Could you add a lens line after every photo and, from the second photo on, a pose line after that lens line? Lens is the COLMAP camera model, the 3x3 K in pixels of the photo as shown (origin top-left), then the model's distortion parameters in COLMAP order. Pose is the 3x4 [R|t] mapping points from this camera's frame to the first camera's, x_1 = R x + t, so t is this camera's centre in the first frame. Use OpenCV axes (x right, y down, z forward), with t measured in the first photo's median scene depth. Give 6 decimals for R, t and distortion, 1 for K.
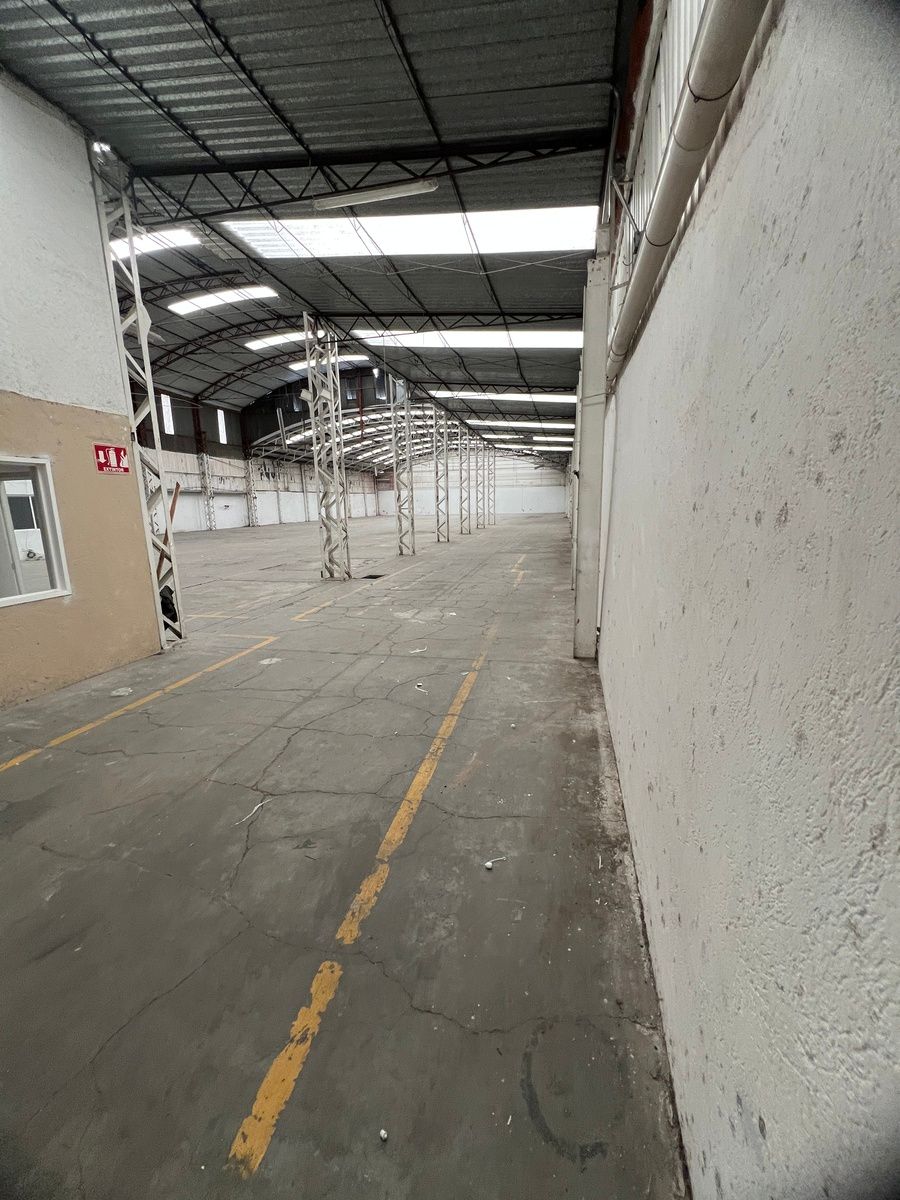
lens RADIAL K [[477.3, 0, 450.1], [0, 477.3, 604.0], [0, 0, 1]] dist [0.000642, 0.000289]
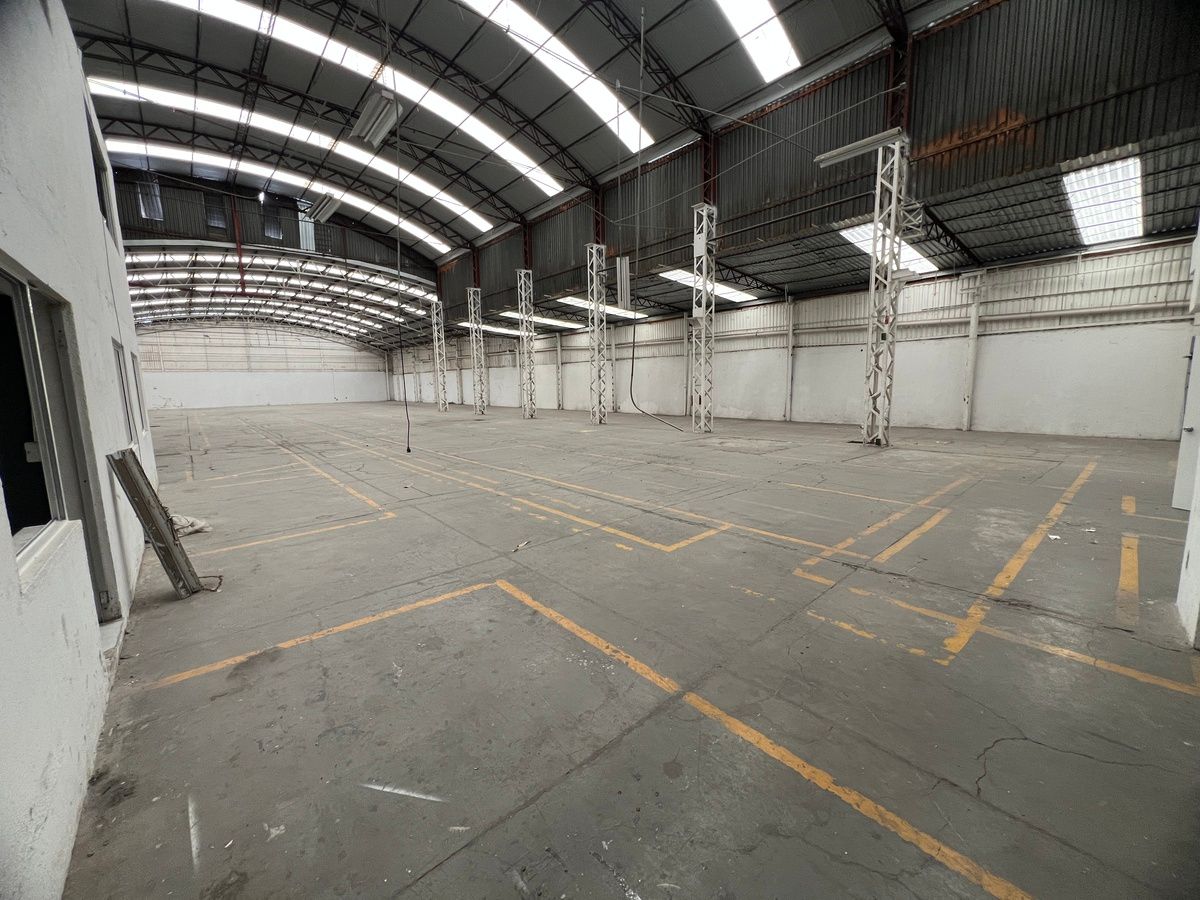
lens RADIAL K [[477.3, 0, 599.3], [0, 477.3, 451.5], [0, 0, 1]] dist [0.000642, 0.000289]
pose [[0.586191, -0.108800, 0.802834, -0.411866], [0.176604, 0.984272, 0.004440, -0.045896], [-0.790690, 0.139181, 0.596186, 0.242592]]
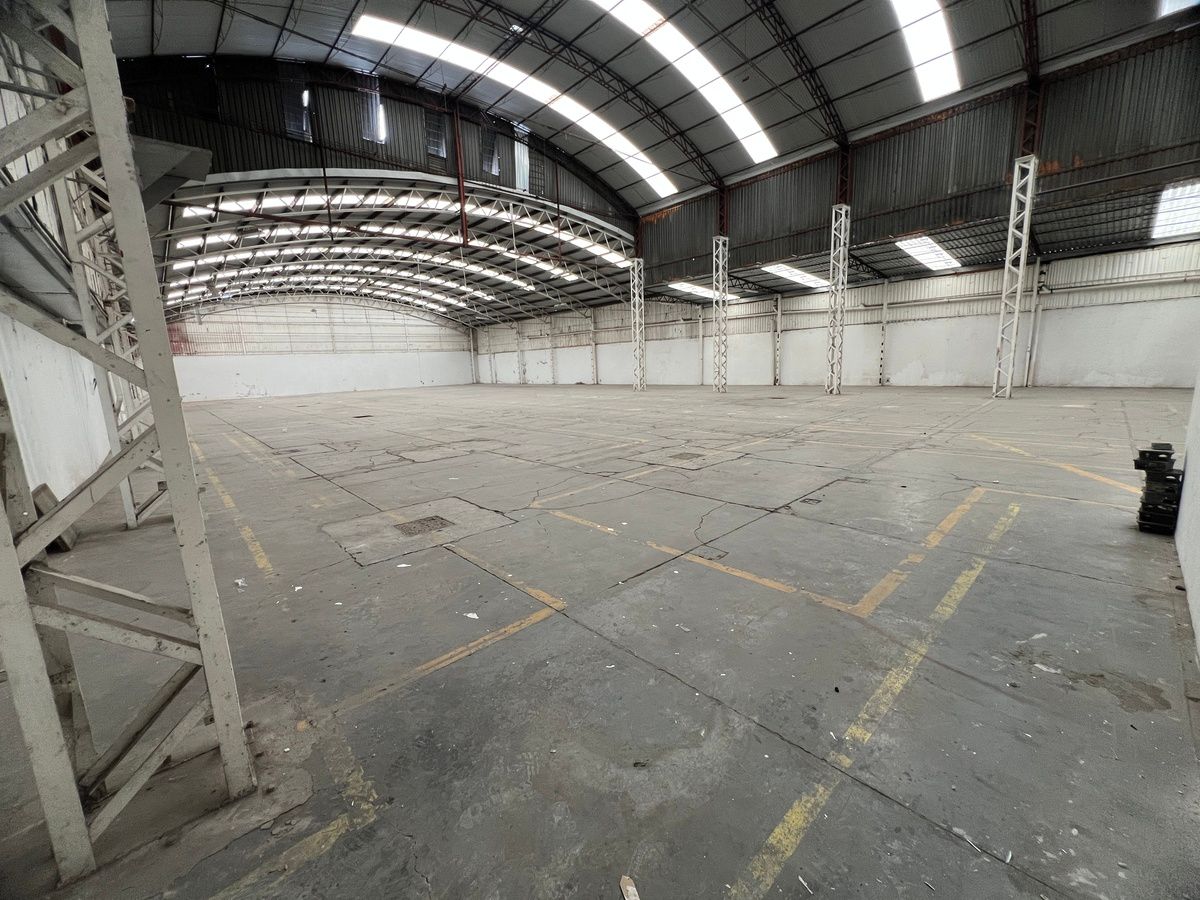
lens RADIAL K [[477.3, 0, 600.9], [0, 477.3, 452.0], [0, 0, 1]] dist [0.000642, 0.000289]
pose [[0.553998, -0.157556, 0.817473, -0.513963], [0.203704, 0.977735, 0.050395, -0.113251], [-0.807212, 0.138603, 0.573758, 0.574209]]
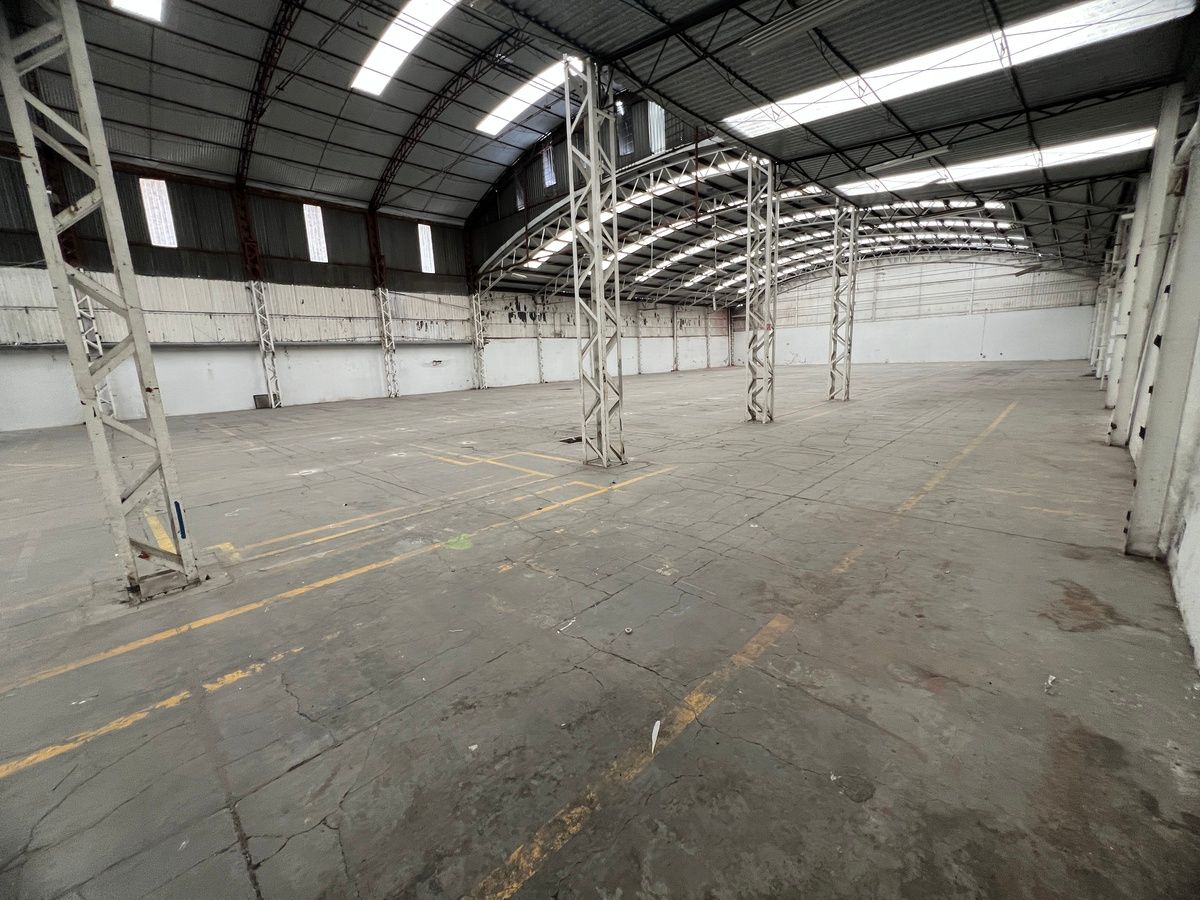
lens RADIAL K [[477.3, 0, 604.6], [0, 477.3, 441.1], [0, 0, 1]] dist [0.000642, 0.000289]
pose [[0.854061, 0.075697, -0.514635, 0.112985], [-0.082510, 0.996544, 0.009652, -0.109097], [0.513587, 0.034219, 0.857355, 0.496984]]
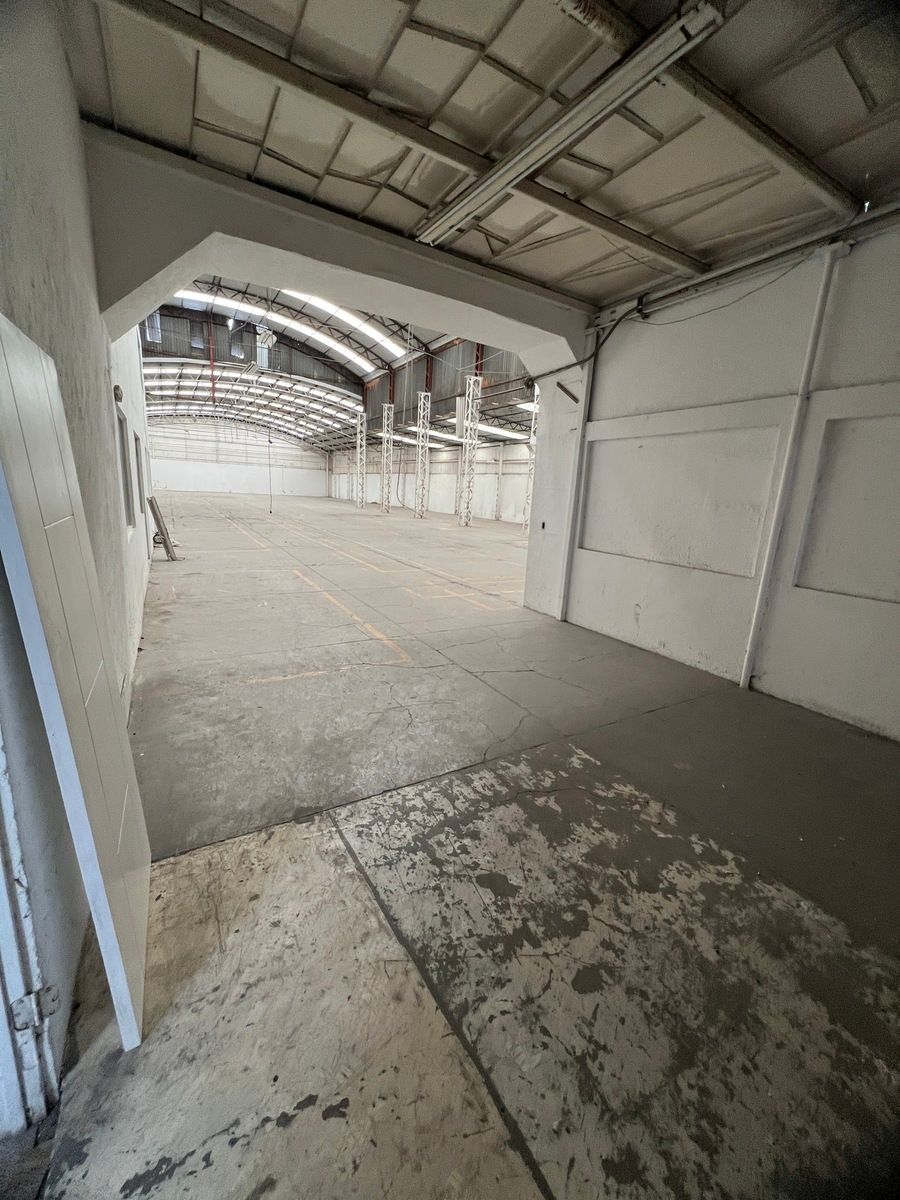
lens RADIAL K [[477.3, 0, 451.7], [0, 477.3, 598.6], [0, 0, 1]] dist [0.000642, 0.000289]
pose [[0.725944, -0.093140, 0.681418, -0.444873], [0.075033, 0.995599, 0.056148, -0.016011], [-0.683648, 0.010369, 0.729738, 0.106378]]
